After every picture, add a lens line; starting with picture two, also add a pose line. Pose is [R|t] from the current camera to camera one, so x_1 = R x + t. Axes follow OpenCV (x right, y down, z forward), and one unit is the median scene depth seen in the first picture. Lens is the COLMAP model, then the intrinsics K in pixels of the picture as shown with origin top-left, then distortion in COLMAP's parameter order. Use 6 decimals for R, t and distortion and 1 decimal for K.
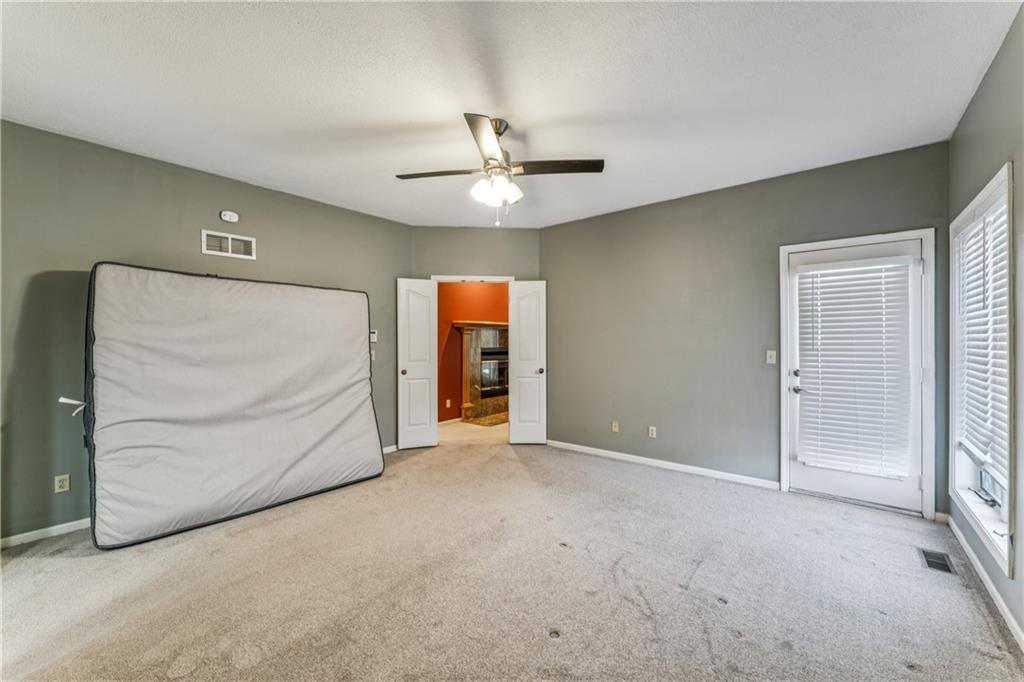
lens RADIAL K [[409.5, 0, 508.3], [0, 409.5, 338.7], [0, 0, 1]] dist [-0.002428, 0.000081]
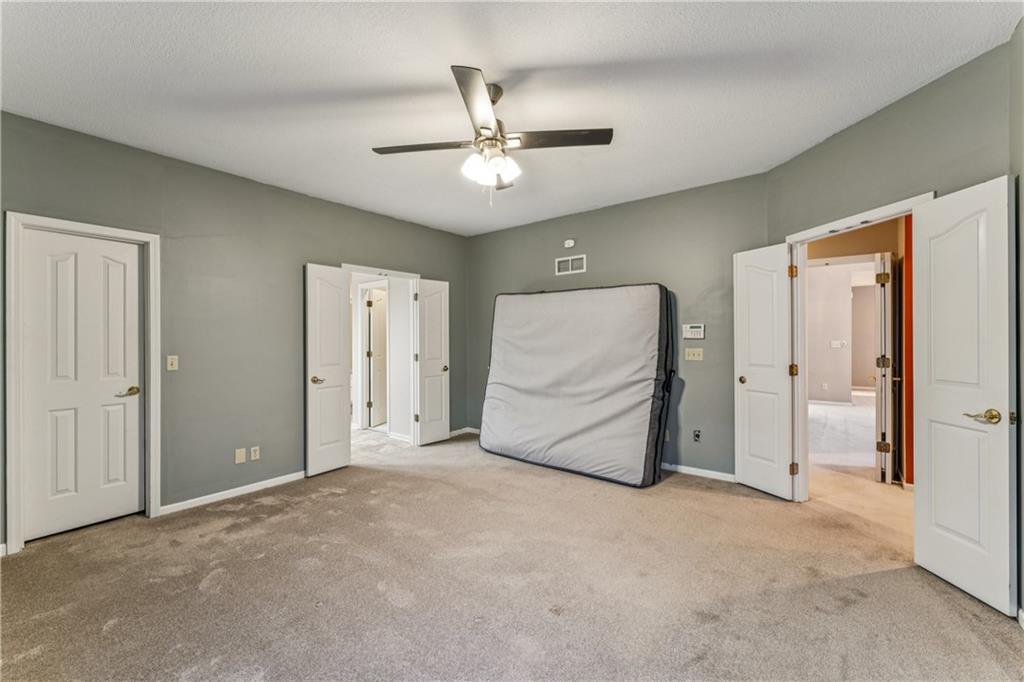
lens RADIAL K [[409.5, 0, 509.0], [0, 409.5, 340.2], [0, 0, 1]] dist [-0.002428, 0.000081]
pose [[0.026726, 0.001984, -0.999641, 0.635874], [-0.000407, 0.999998, 0.001974, 0.011332], [0.999643, 0.000354, 0.026727, 0.768705]]
